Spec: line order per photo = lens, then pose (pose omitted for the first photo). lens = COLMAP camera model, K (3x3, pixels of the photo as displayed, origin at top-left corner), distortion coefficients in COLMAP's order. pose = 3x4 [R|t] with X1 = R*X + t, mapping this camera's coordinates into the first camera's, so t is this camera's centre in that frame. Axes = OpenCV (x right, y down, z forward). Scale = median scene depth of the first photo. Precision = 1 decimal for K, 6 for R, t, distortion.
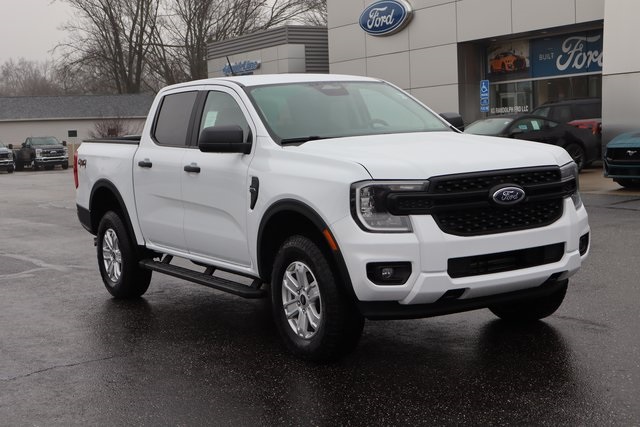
lens RADIAL K [[1072.0, 0, 319.8], [0, 1072.0, 216.9], [0, 0, 1]] dist [0.028952, 0.000000]
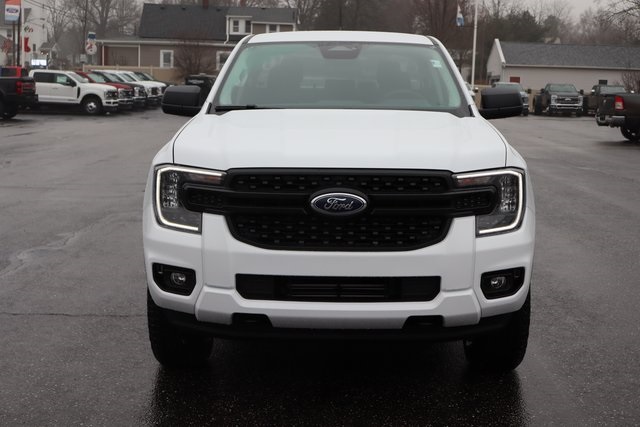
lens RADIAL K [[1015.2, 0, 317.3], [0, 1015.2, 207.8], [0, 0, 1]] dist [-0.023244, 0.000000]
pose [[0.842208, 0.129540, -0.523360, 0.518744], [-0.103503, 0.991499, 0.078851, -0.069413], [0.529125, -0.012240, 0.848456, 0.372854]]
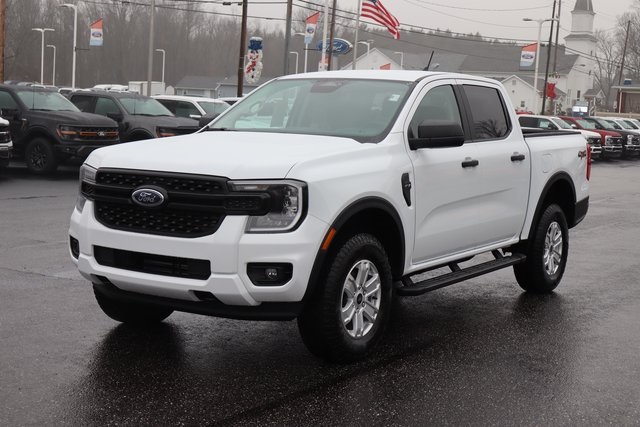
lens RADIAL K [[1072.0, 0, 317.3], [0, 1072.0, 214.9], [0, 0, 1]] dist [0.028952, 0.000000]
pose [[0.408631, 0.152491, -0.899871, 1.092837], [-0.138522, 0.984884, 0.103995, -0.124007], [0.902127, 0.082157, 0.423577, 0.698299]]
